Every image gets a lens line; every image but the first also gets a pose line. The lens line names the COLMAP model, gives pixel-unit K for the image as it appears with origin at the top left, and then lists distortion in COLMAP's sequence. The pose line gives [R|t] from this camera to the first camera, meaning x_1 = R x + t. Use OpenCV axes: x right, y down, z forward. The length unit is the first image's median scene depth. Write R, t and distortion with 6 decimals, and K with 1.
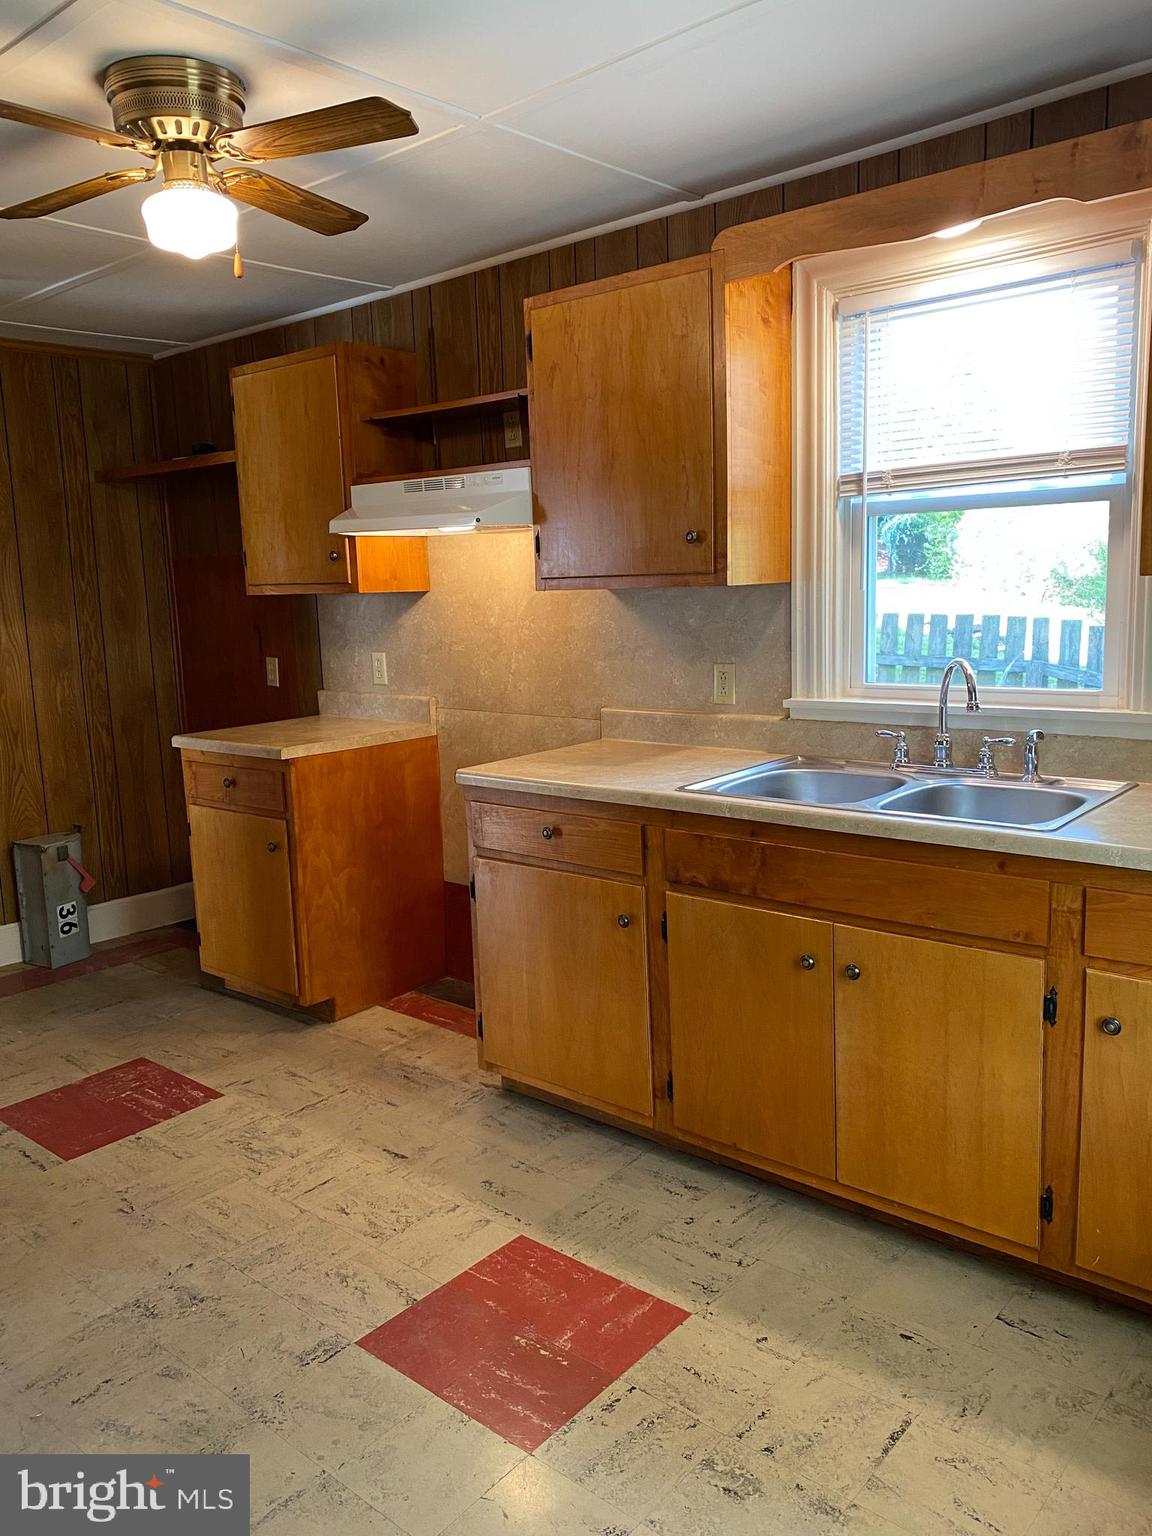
lens RADIAL K [[1174.8, 0, 576.9], [0, 1174.8, 771.0], [0, 0, 1]] dist [0.030698, -0.021543]
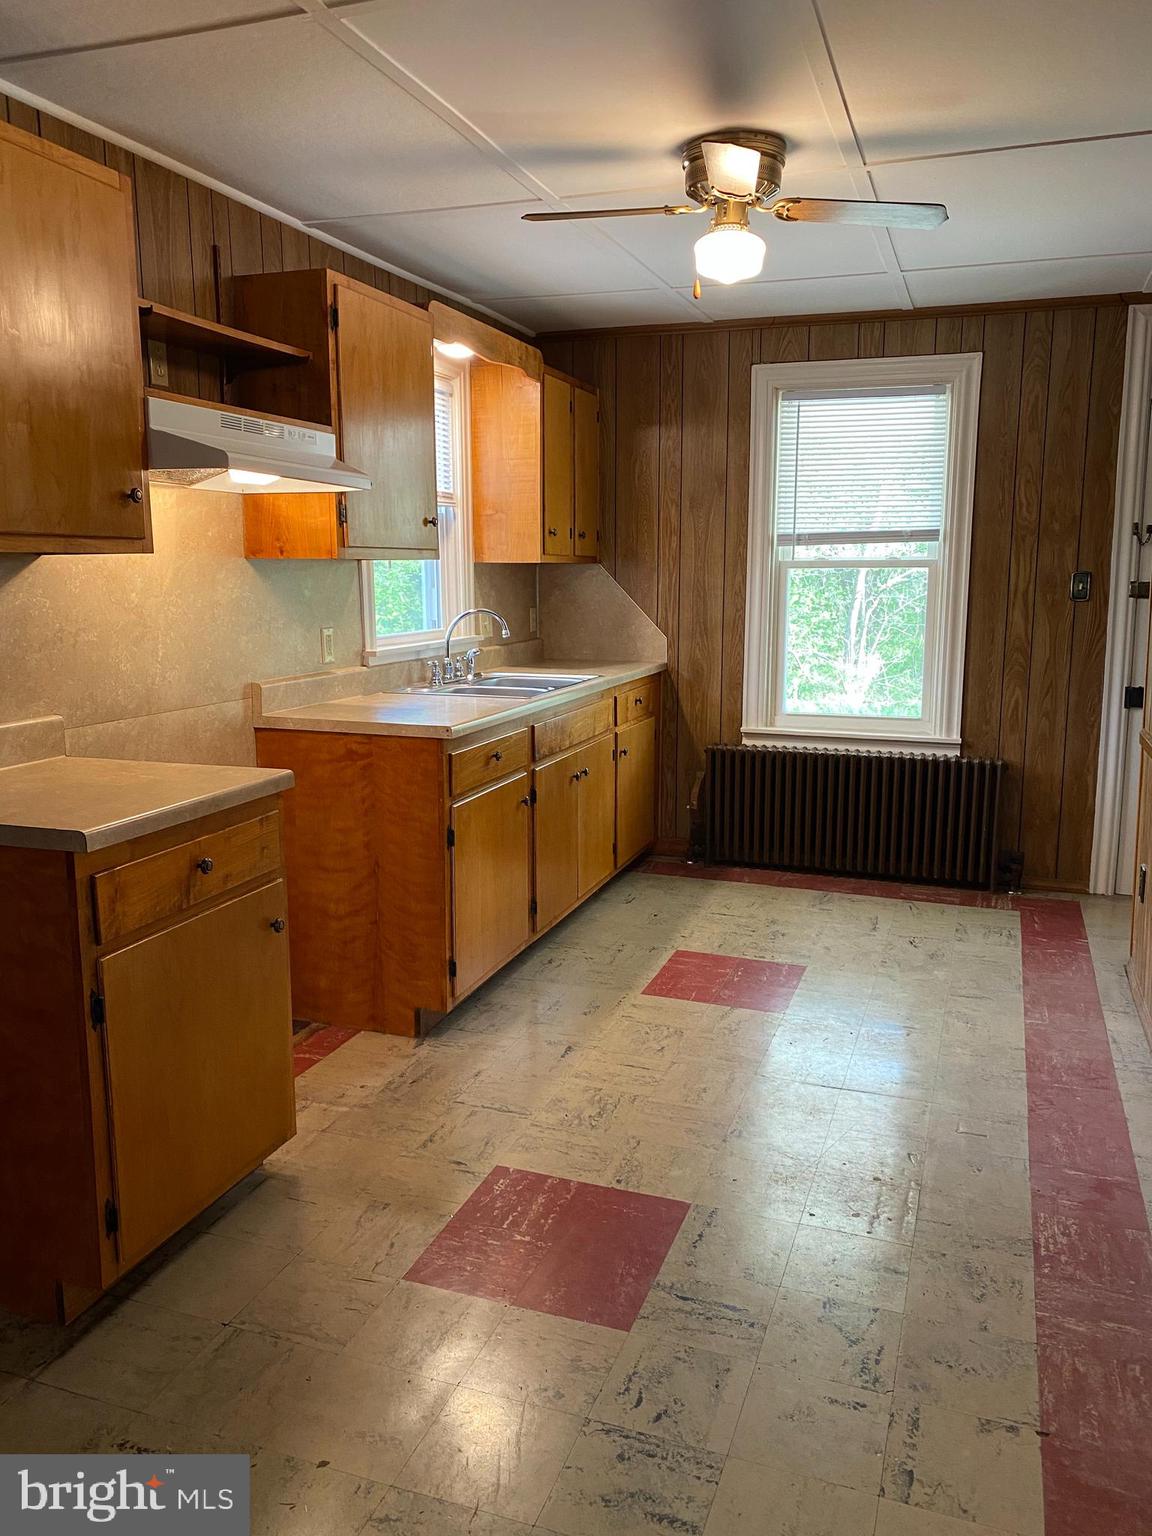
lens RADIAL K [[1174.8, 0, 580.9], [0, 1174.8, 764.2], [0, 0, 1]] dist [0.030698, -0.021543]
pose [[-0.367998, -0.121074, 0.921910, -1.083658], [0.167403, 0.966658, 0.193772, -0.146543], [-0.914633, 0.225638, -0.335460, 1.212875]]
